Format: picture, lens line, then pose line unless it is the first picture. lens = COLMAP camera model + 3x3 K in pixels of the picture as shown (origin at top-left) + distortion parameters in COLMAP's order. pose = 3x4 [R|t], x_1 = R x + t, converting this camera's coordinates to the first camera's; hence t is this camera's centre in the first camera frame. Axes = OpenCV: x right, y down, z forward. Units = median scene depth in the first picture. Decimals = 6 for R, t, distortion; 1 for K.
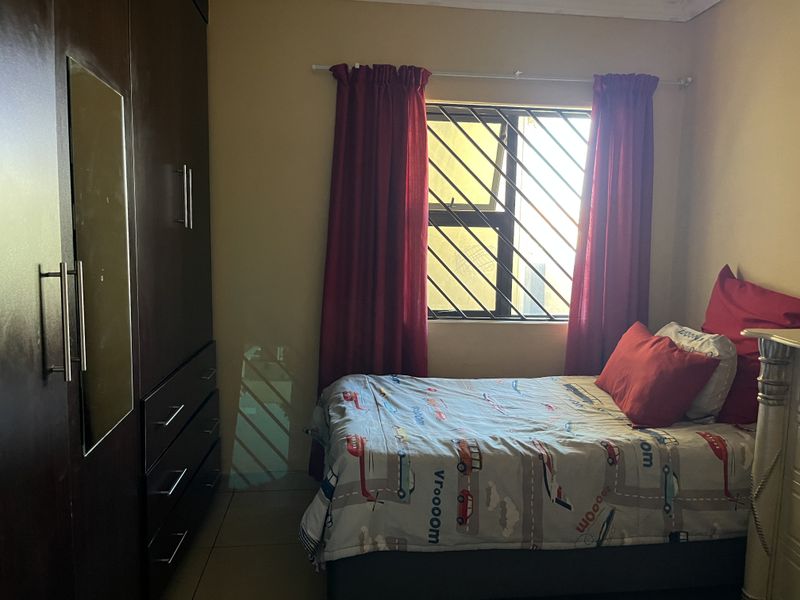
lens RADIAL K [[602.0, 0, 400.0], [0, 602.0, 300.0], [0, 0, 1]] dist [0.003433, -0.003493]
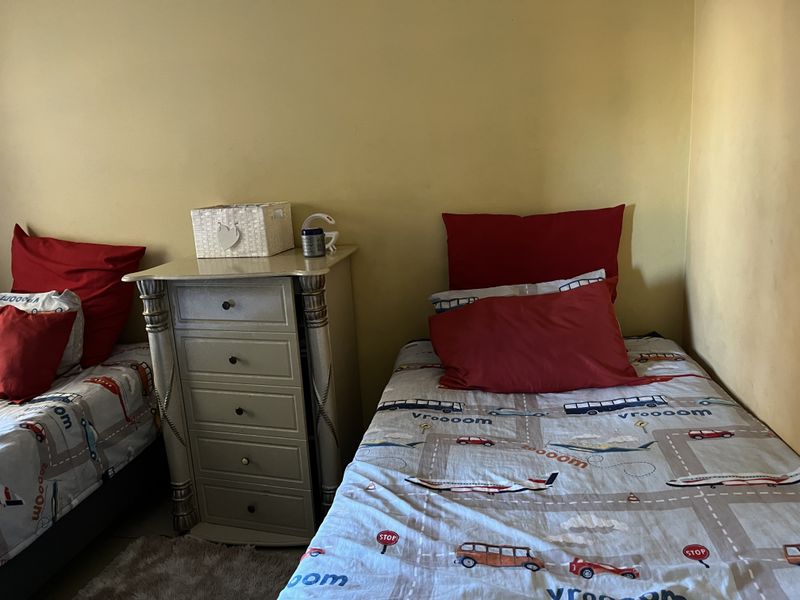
lens RADIAL K [[602.0, 0, 400.0], [0, 602.0, 300.0], [0, 0, 1]] dist [0.003433, -0.003493]
pose [[0.314360, -0.245838, 0.916919, -0.298160], [0.164711, 0.965361, 0.202356, -0.048152], [-0.934905, 0.087414, 0.343963, 0.098719]]
